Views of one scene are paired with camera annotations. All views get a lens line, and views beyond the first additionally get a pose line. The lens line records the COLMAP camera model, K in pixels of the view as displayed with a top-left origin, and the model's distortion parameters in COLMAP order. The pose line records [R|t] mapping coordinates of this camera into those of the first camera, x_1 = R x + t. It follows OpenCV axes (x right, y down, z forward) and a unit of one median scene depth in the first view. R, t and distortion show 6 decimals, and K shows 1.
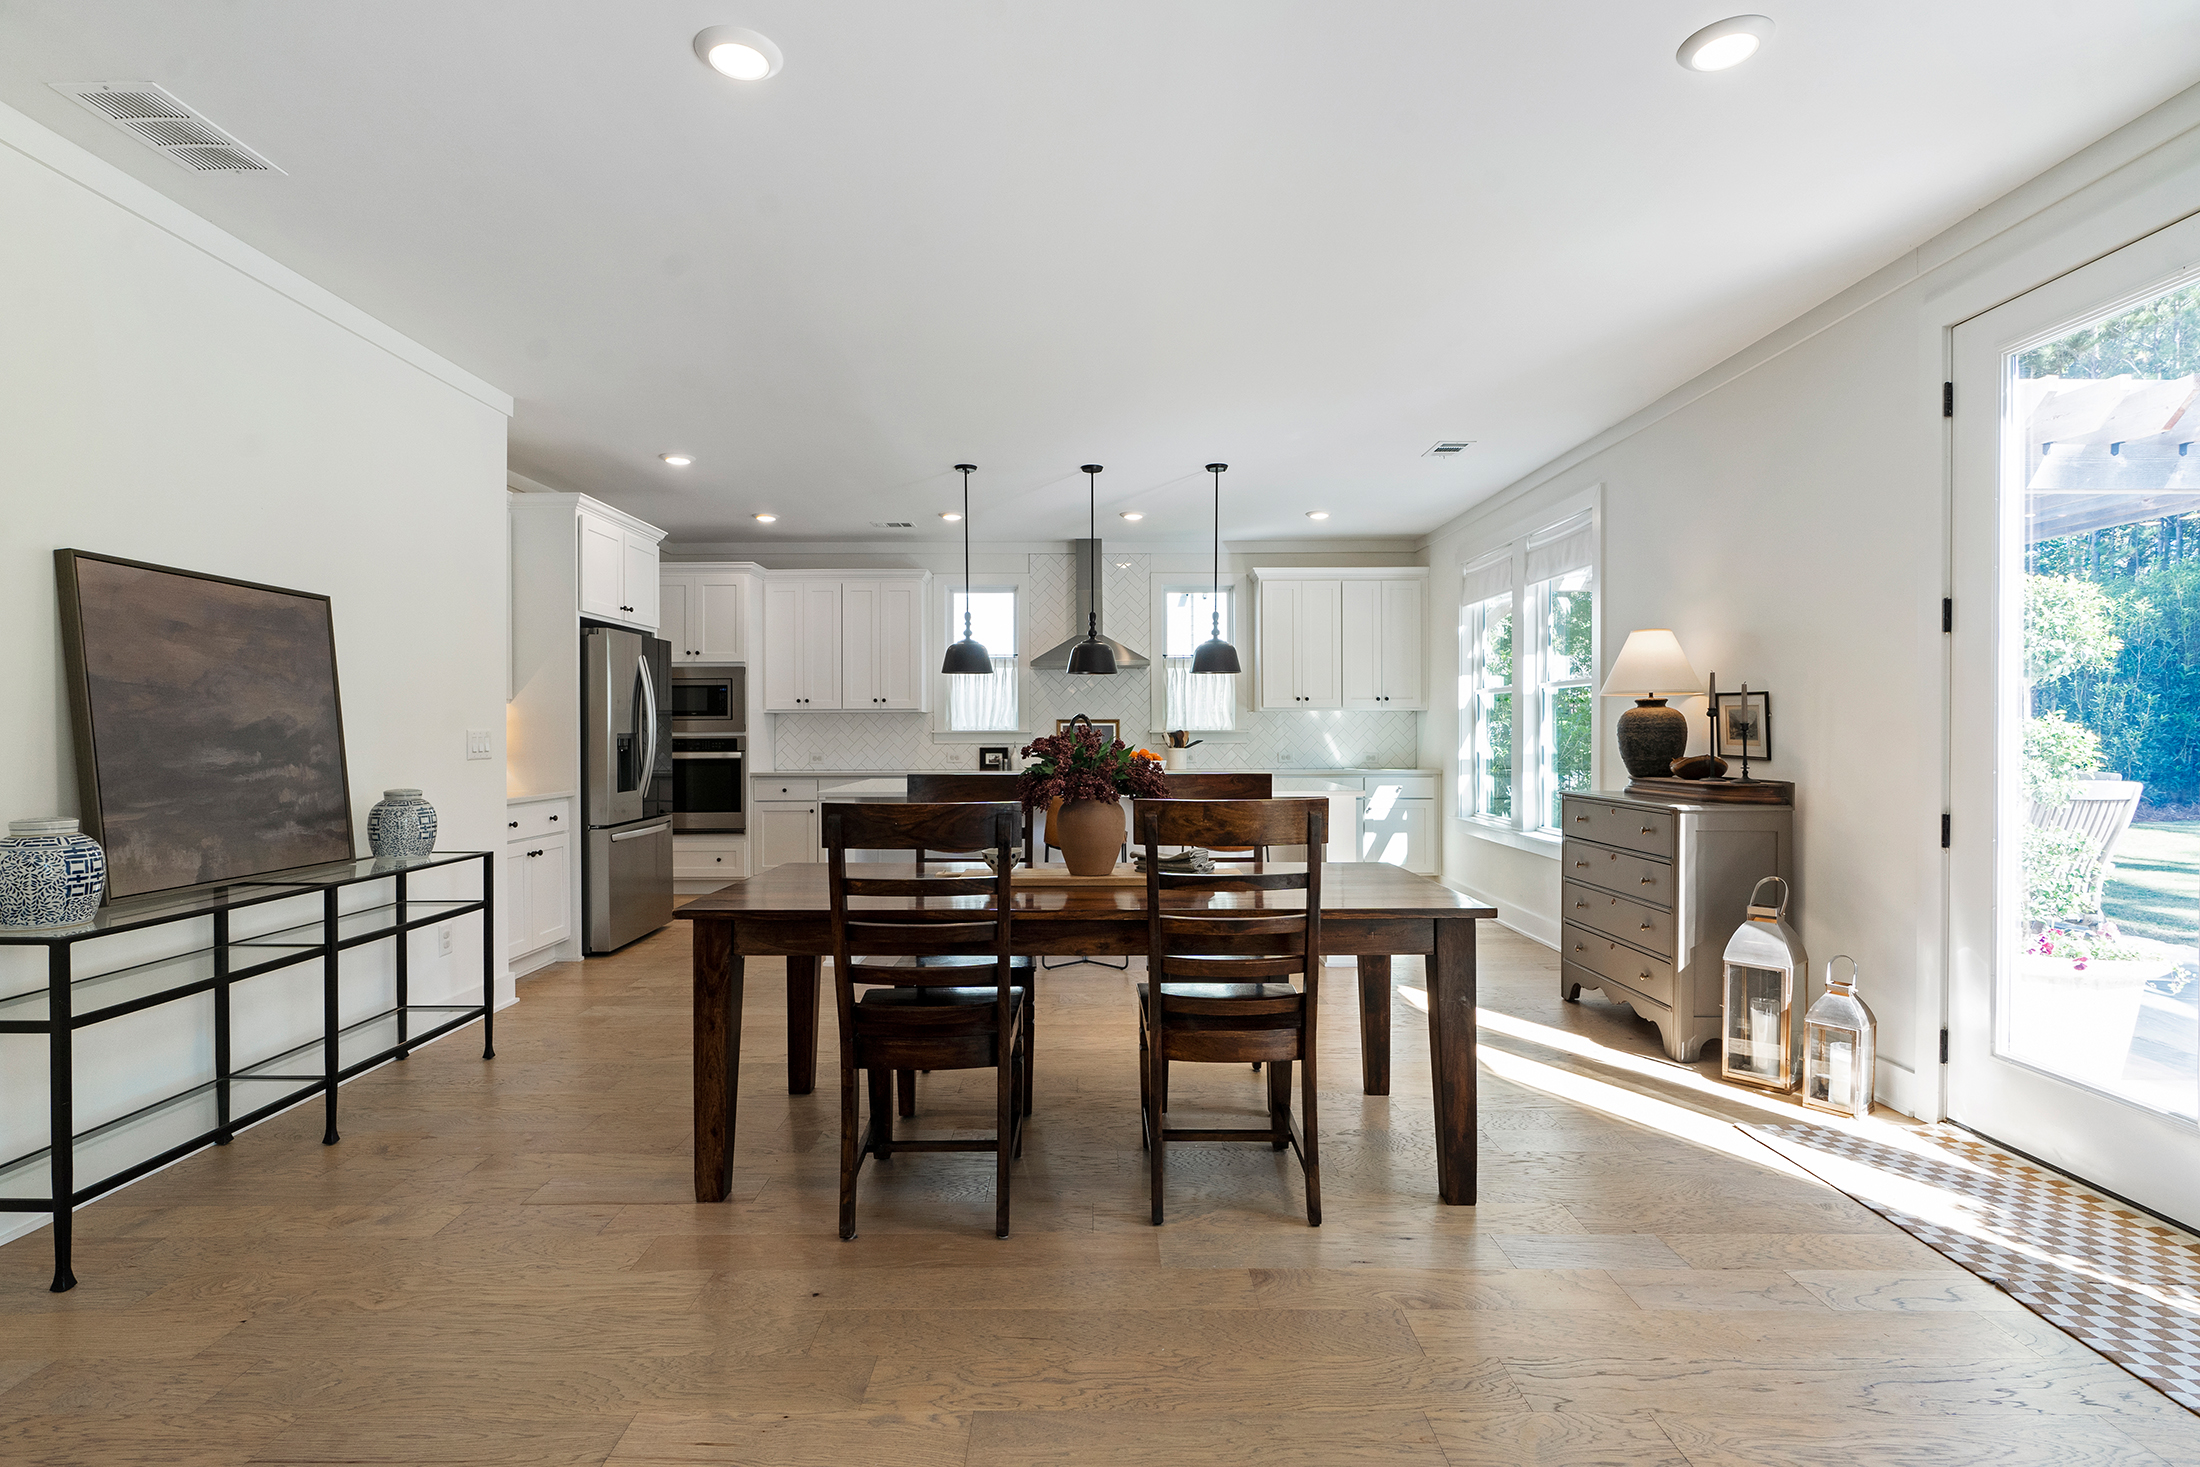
lens RADIAL K [[1058.5, 0, 1086.9], [0, 1058.5, 735.6], [0, 0, 1]] dist [-0.000117, 0.000095]
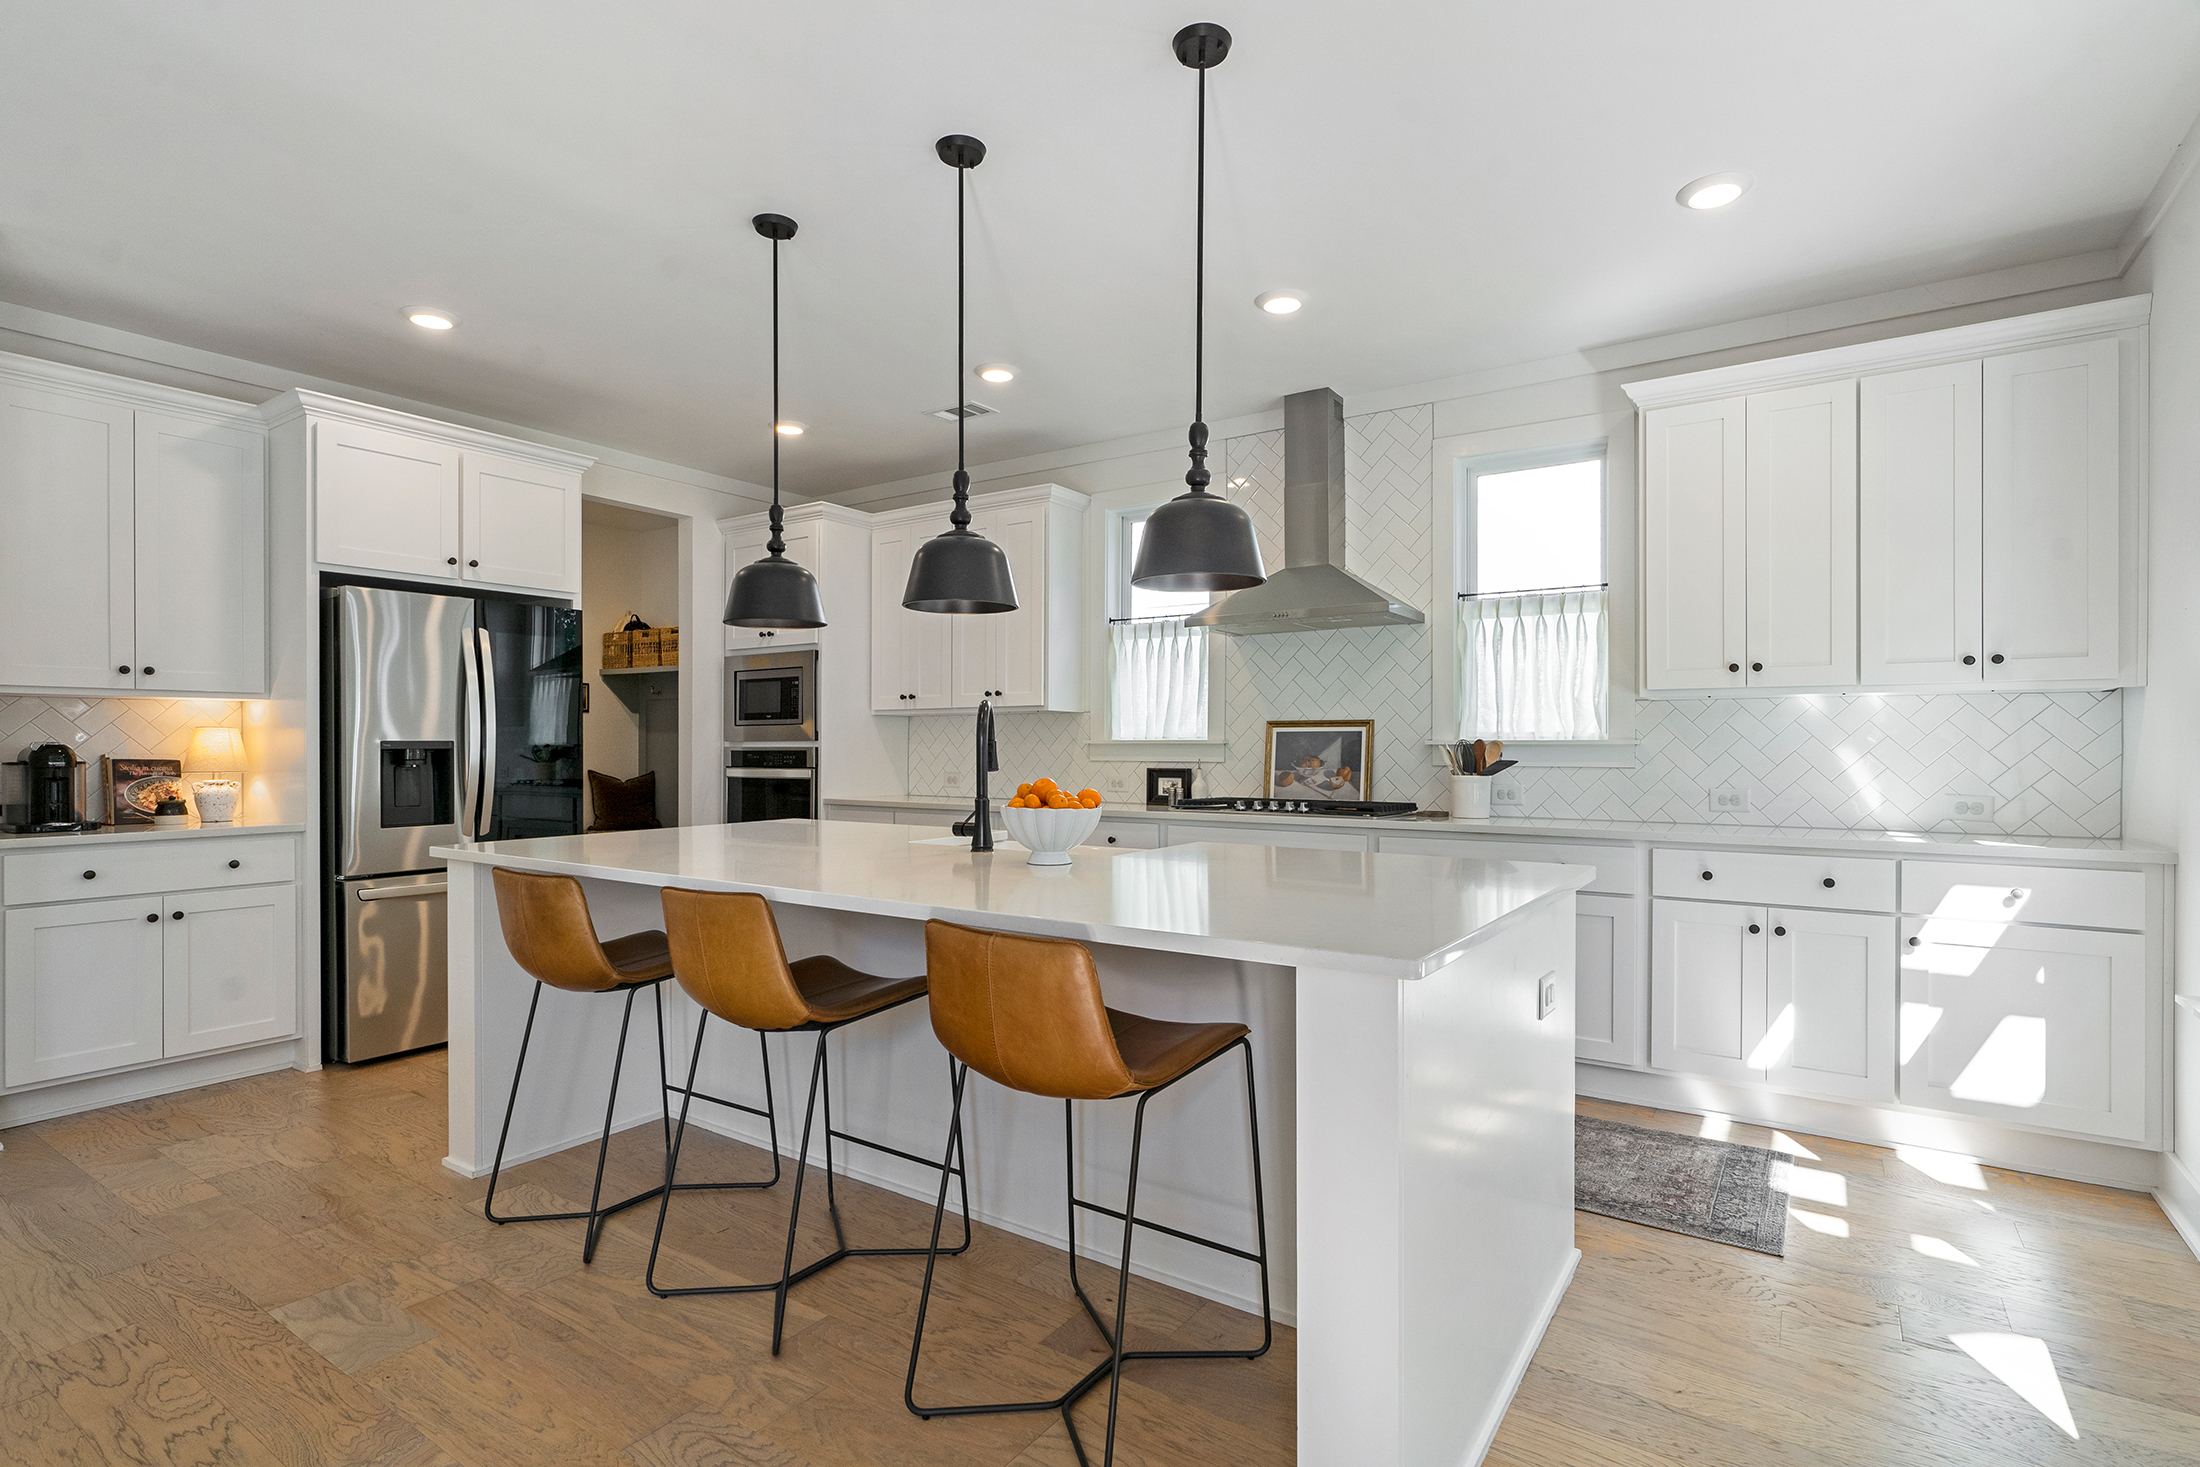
lens RADIAL K [[1081.4, 0, 1084.2], [0, 1081.4, 742.9], [0, 0, 1]] dist [-0.000978, 0.000392]
pose [[0.823316, 0.001814, -0.567580, 0.252228], [-0.006011, 0.999967, -0.005522, 0.000502], [0.567551, 0.007958, 0.823300, 0.528074]]
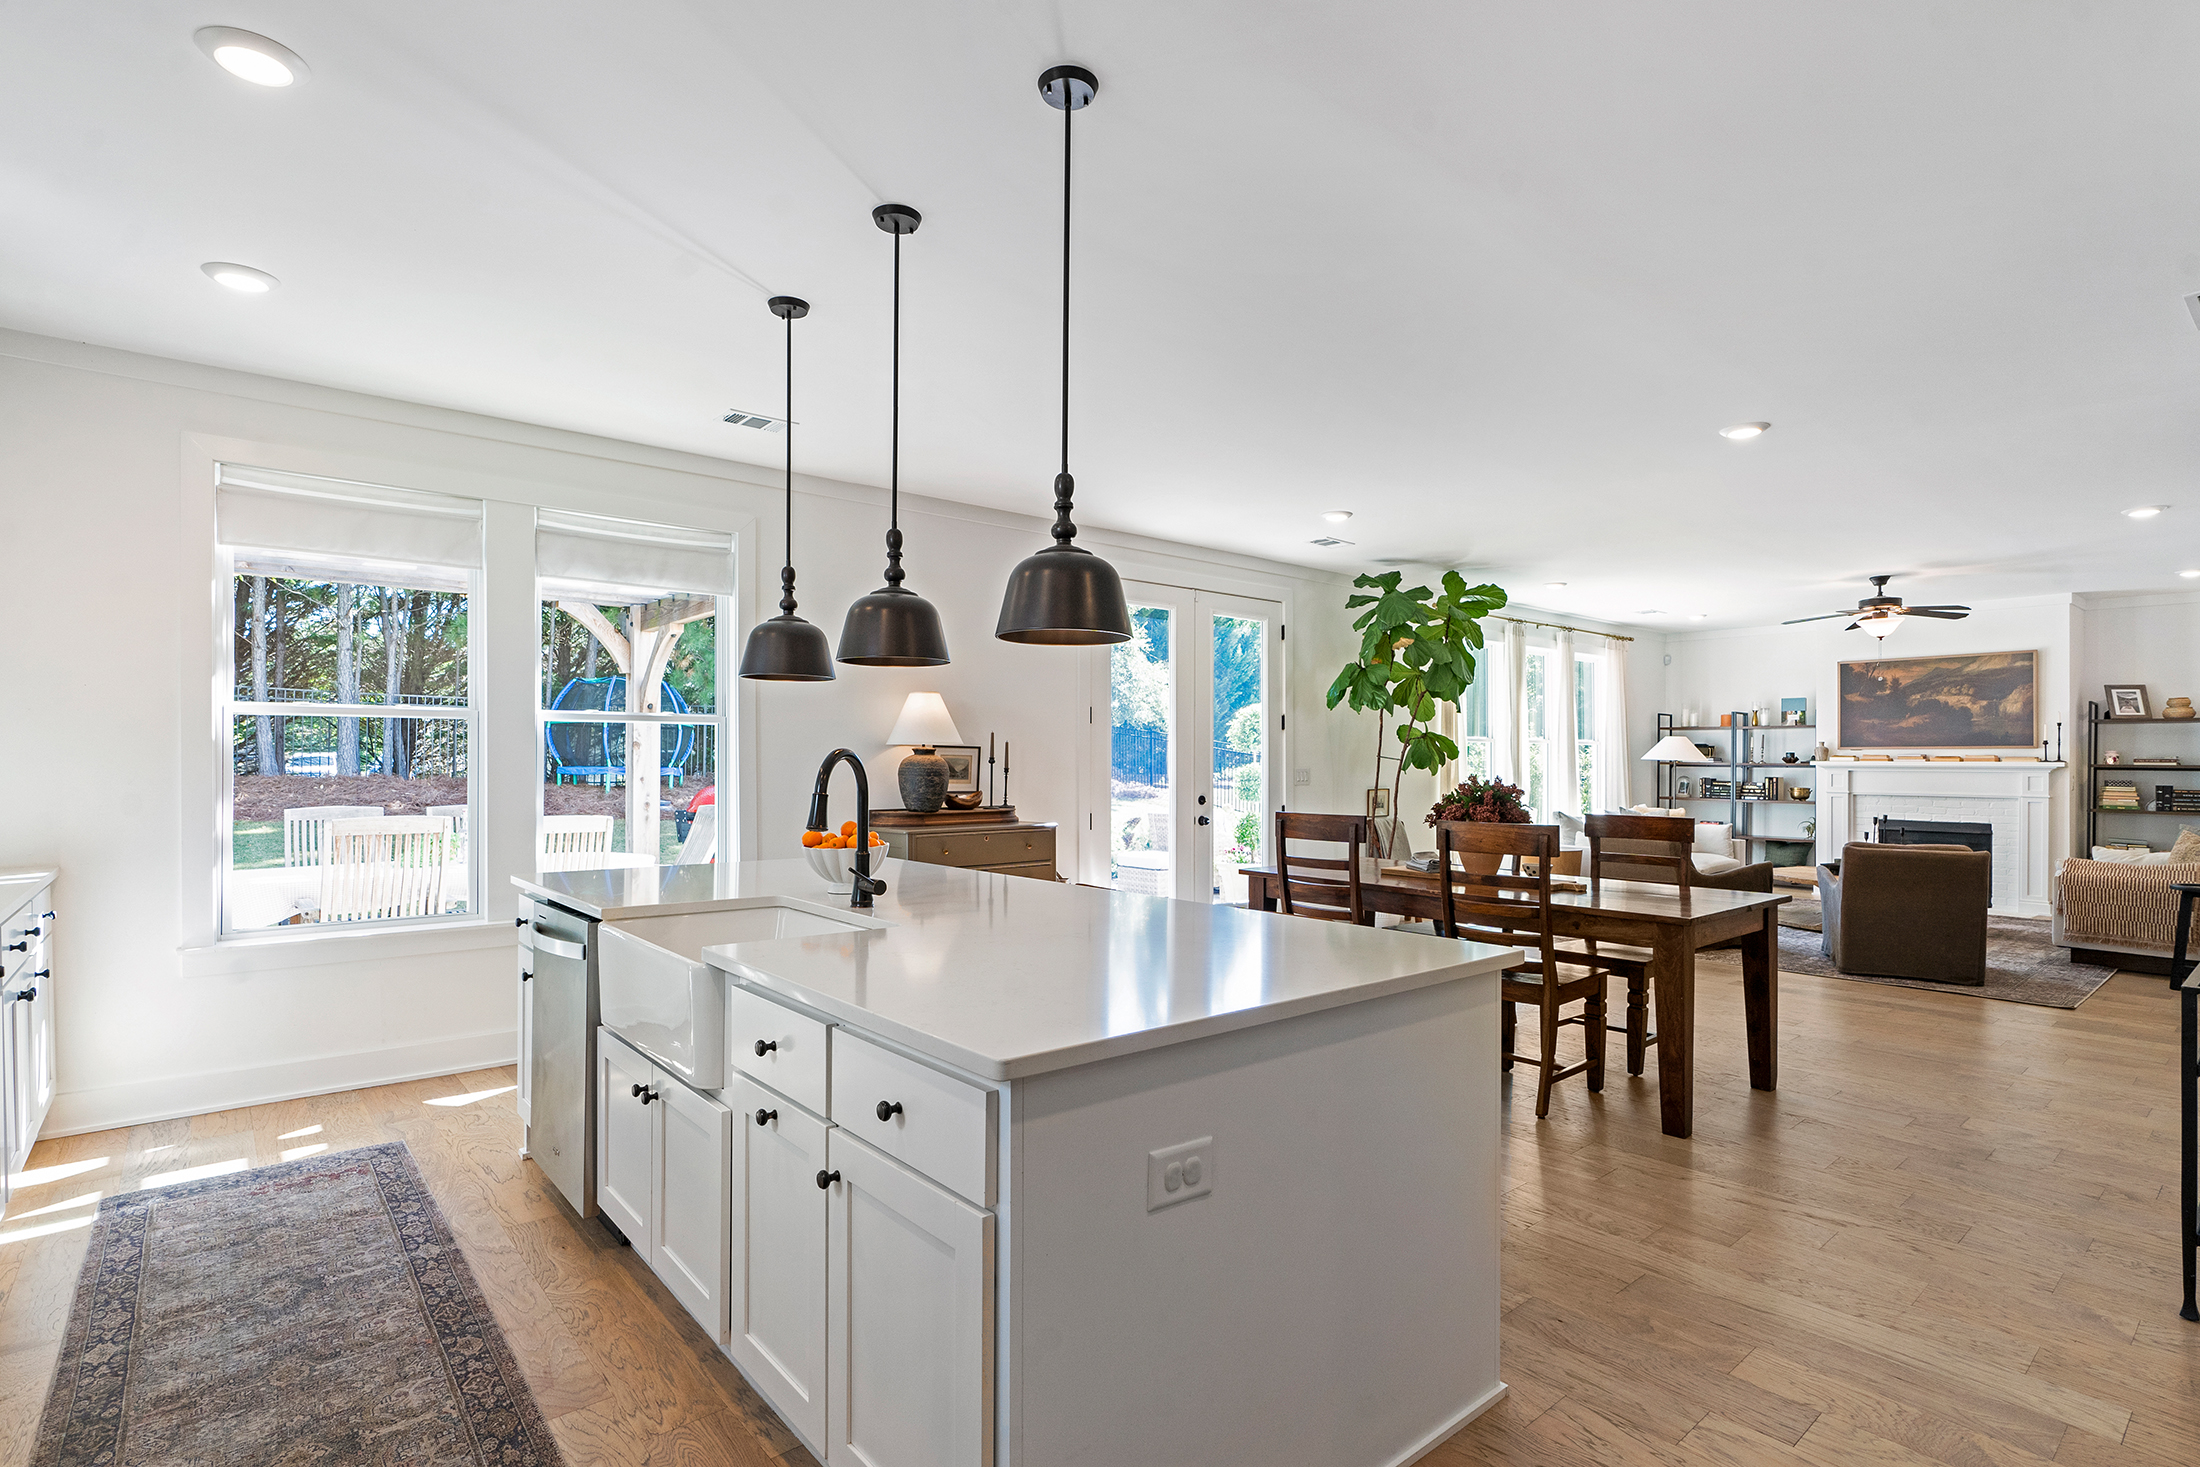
lens RADIAL K [[1084.9, 0, 1082.7], [0, 1084.9, 757.0], [0, 0, 1]] dist [0.003171, 0.001269]
pose [[-0.648953, 0.002055, 0.760826, -0.329621], [0.002430, 0.999997, -0.000629, -0.013924], [-0.760825, 0.001441, -0.648956, 1.014580]]
